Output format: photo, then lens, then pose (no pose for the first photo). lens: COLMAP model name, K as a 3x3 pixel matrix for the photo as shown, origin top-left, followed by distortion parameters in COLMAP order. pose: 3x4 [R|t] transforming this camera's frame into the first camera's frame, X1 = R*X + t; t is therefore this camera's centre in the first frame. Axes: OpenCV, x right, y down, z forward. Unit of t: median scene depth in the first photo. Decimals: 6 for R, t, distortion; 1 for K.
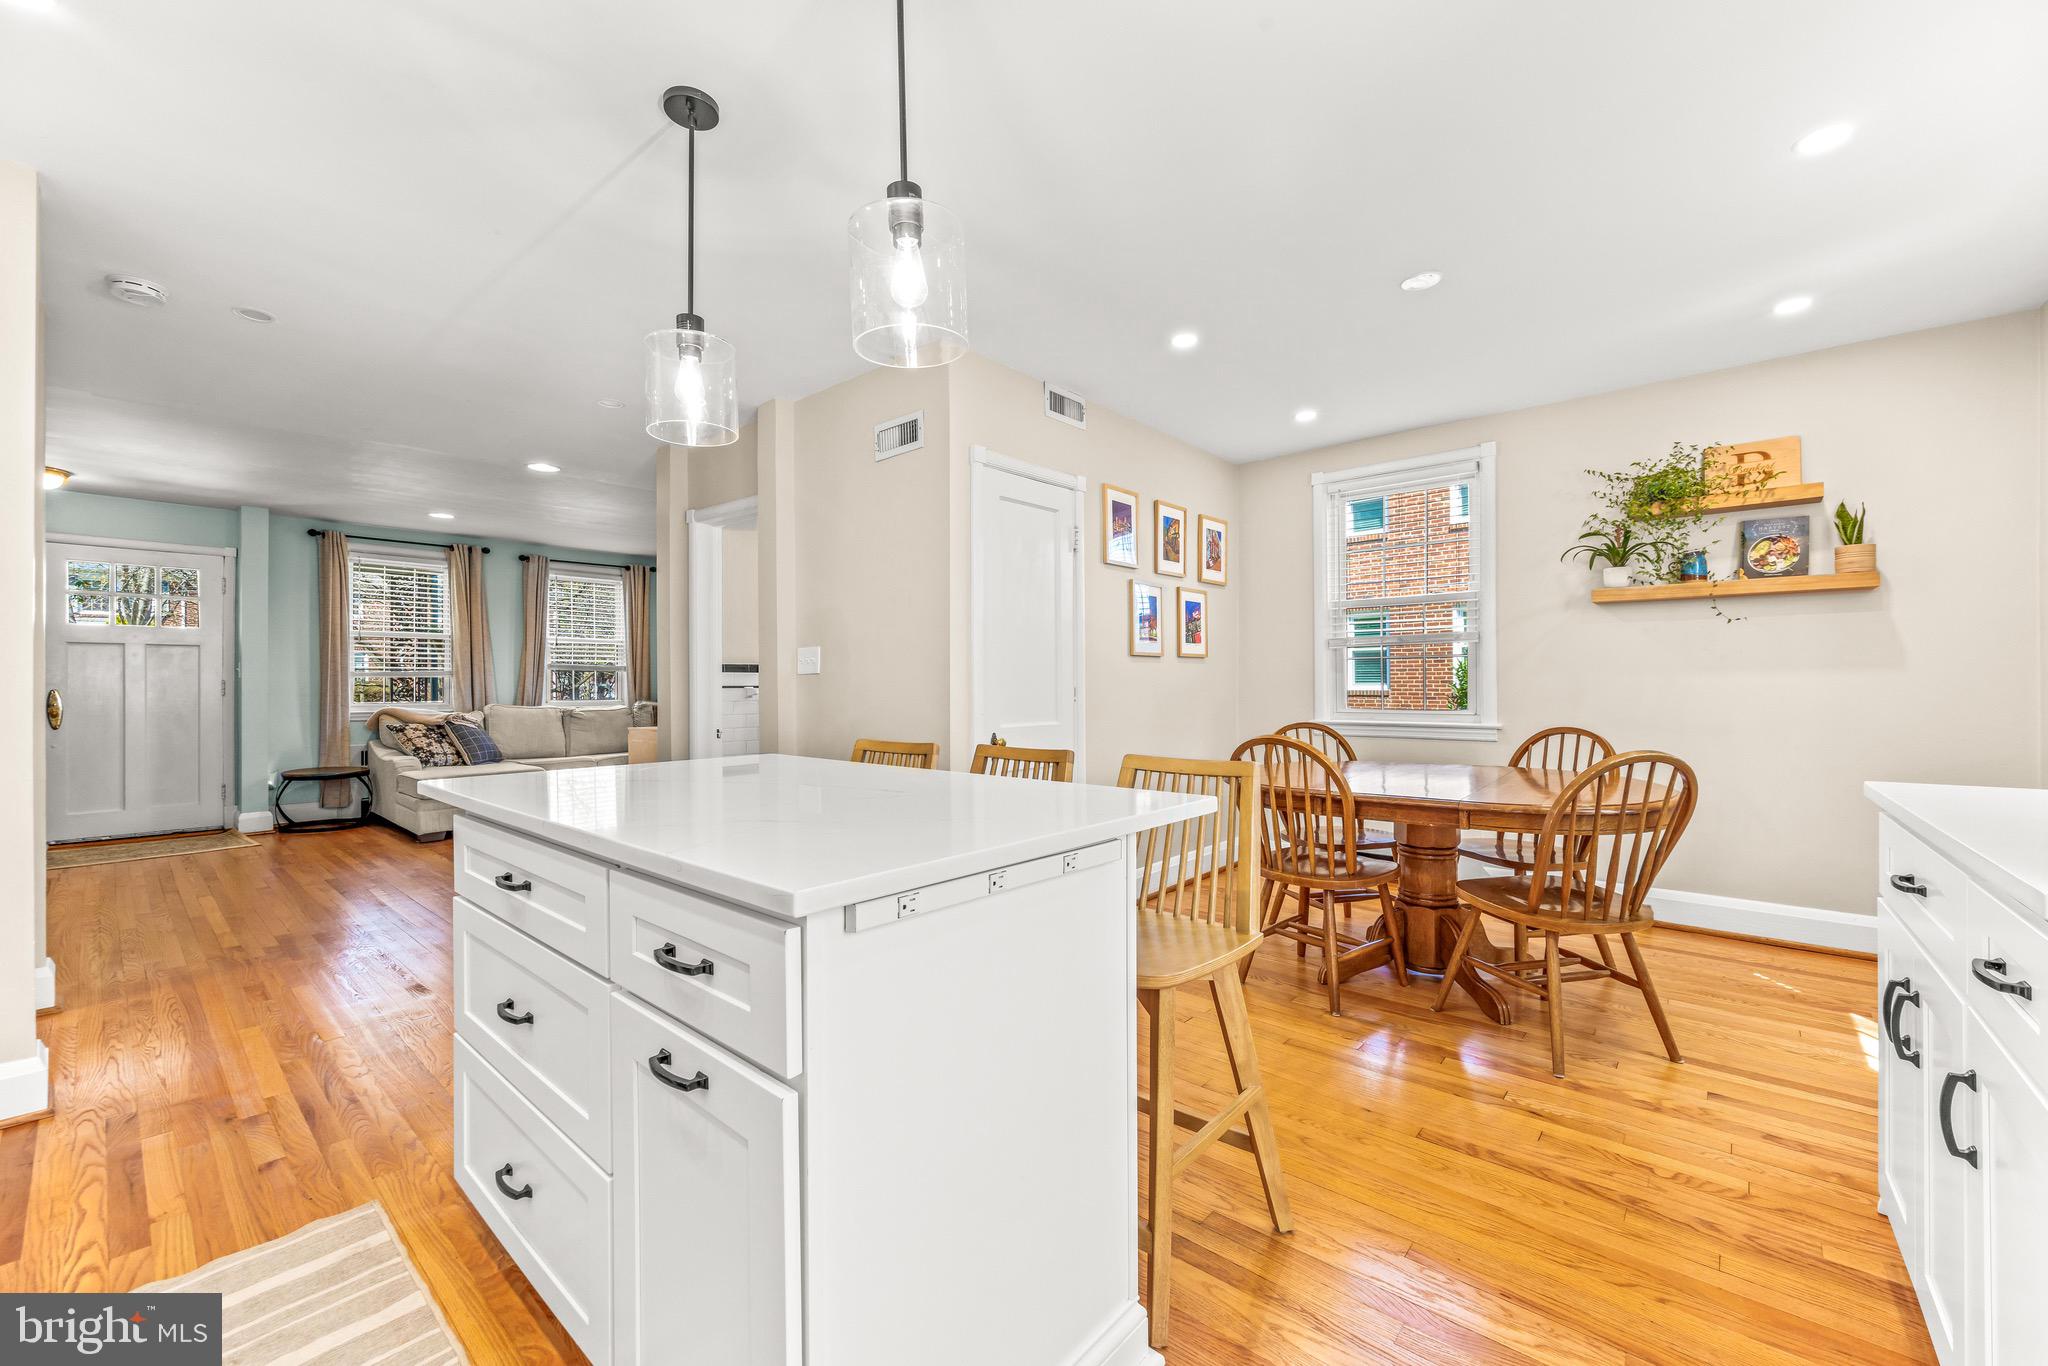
lens RADIAL K [[817.4, 0, 1020.0], [0, 817.4, 683.8], [0, 0, 1]] dist [-0.002407, 0.000109]
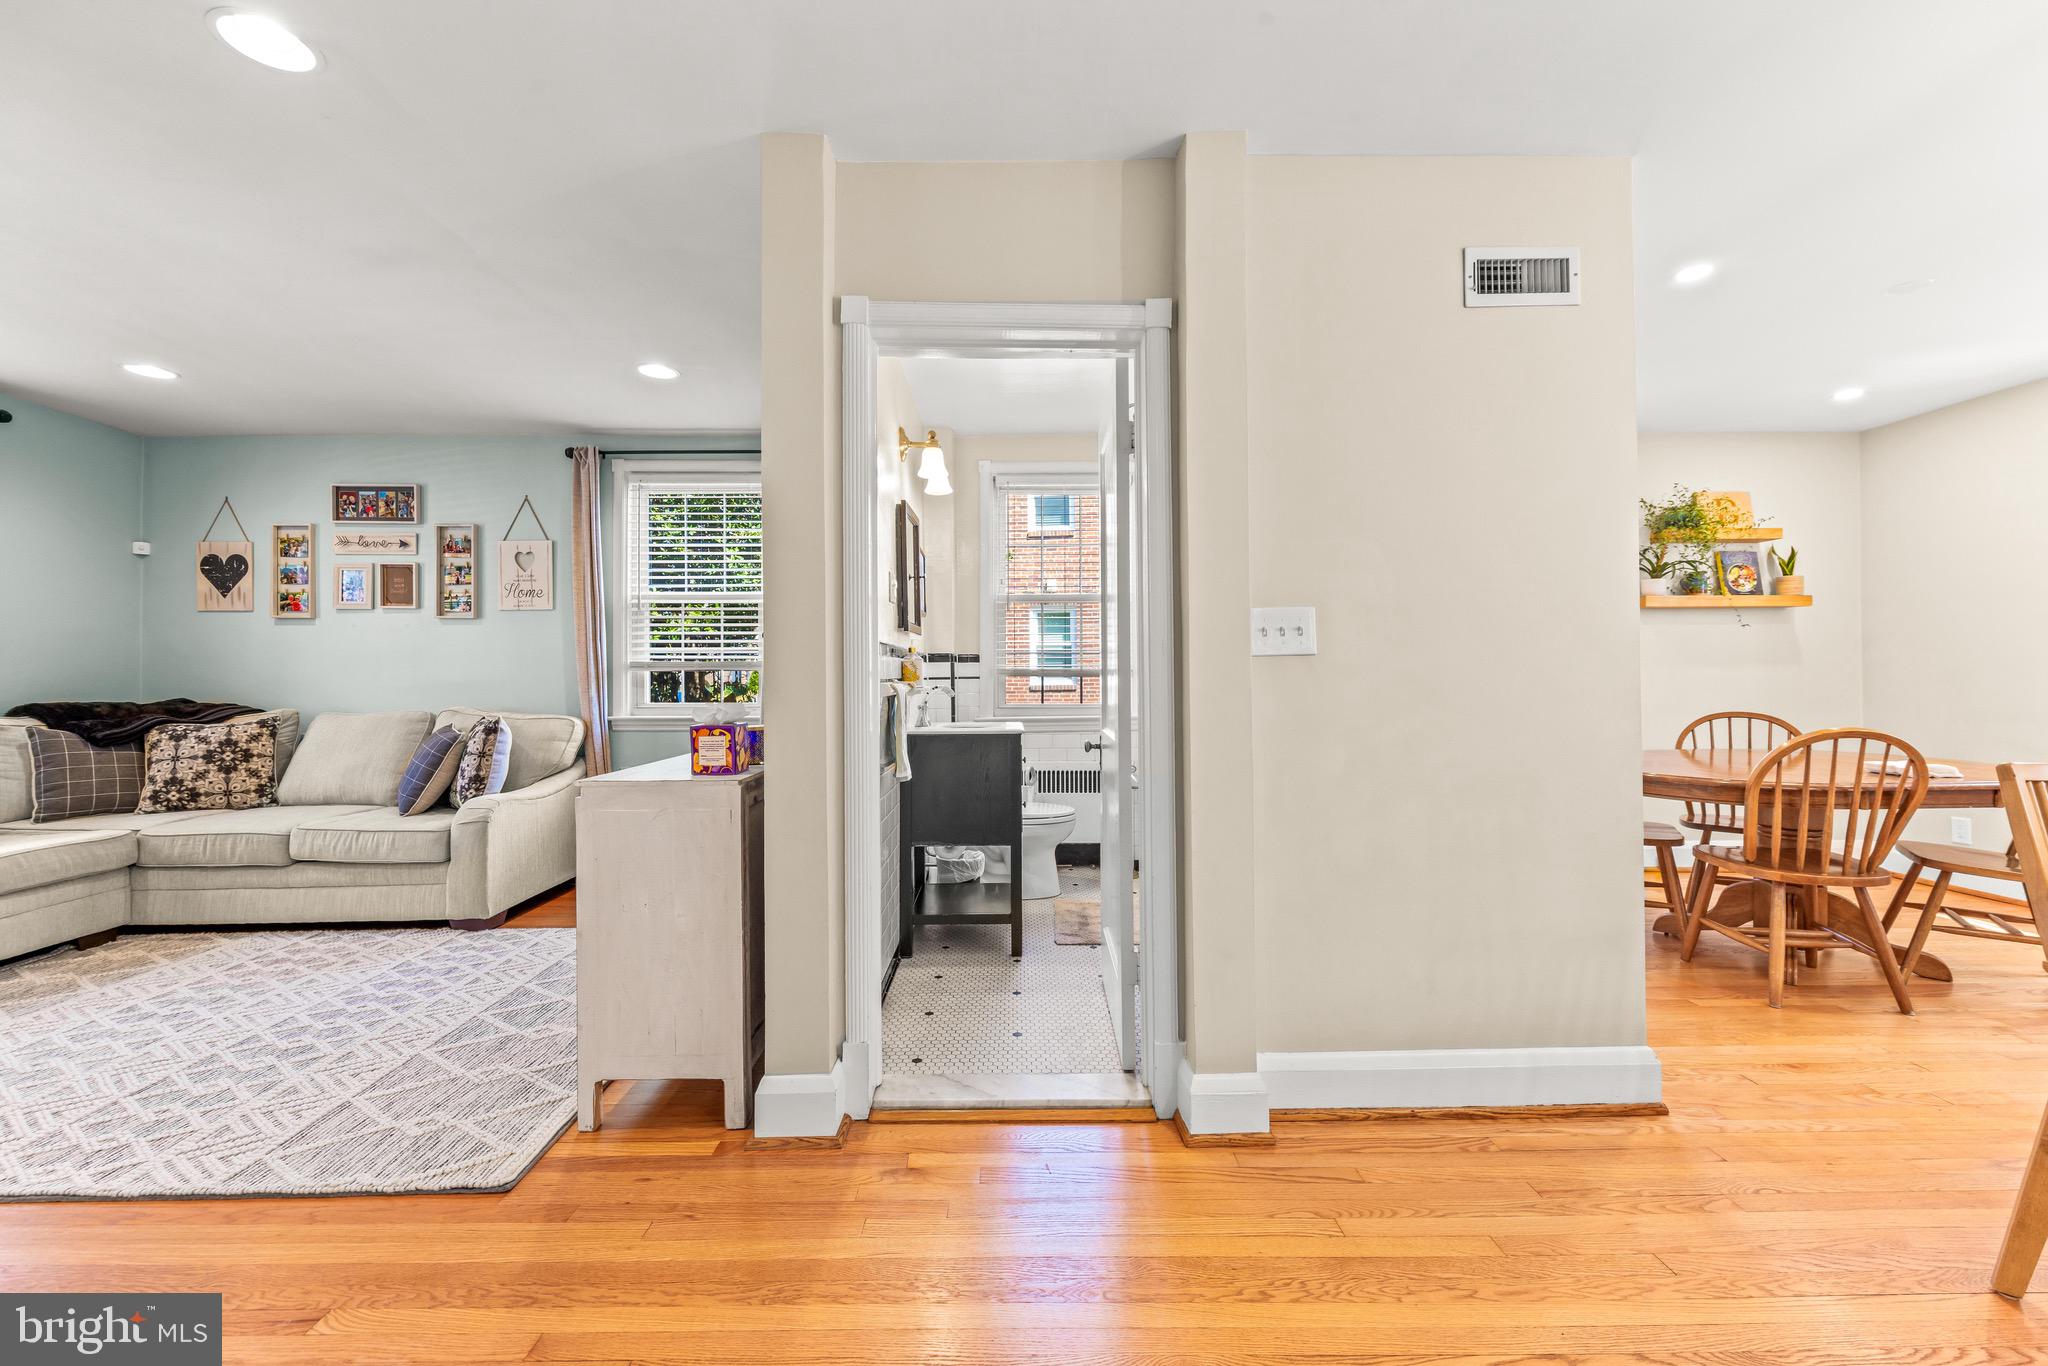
lens RADIAL K [[821.1, 0, 1021.6], [0, 821.1, 673.1], [0, 0, 1]] dist [-0.000691, -0.000265]
pose [[0.746392, 0.003663, 0.665496, -0.830944], [0.001628, 0.999972, -0.007330, 0.004640], [-0.665504, 0.006555, 0.746365, 0.768780]]
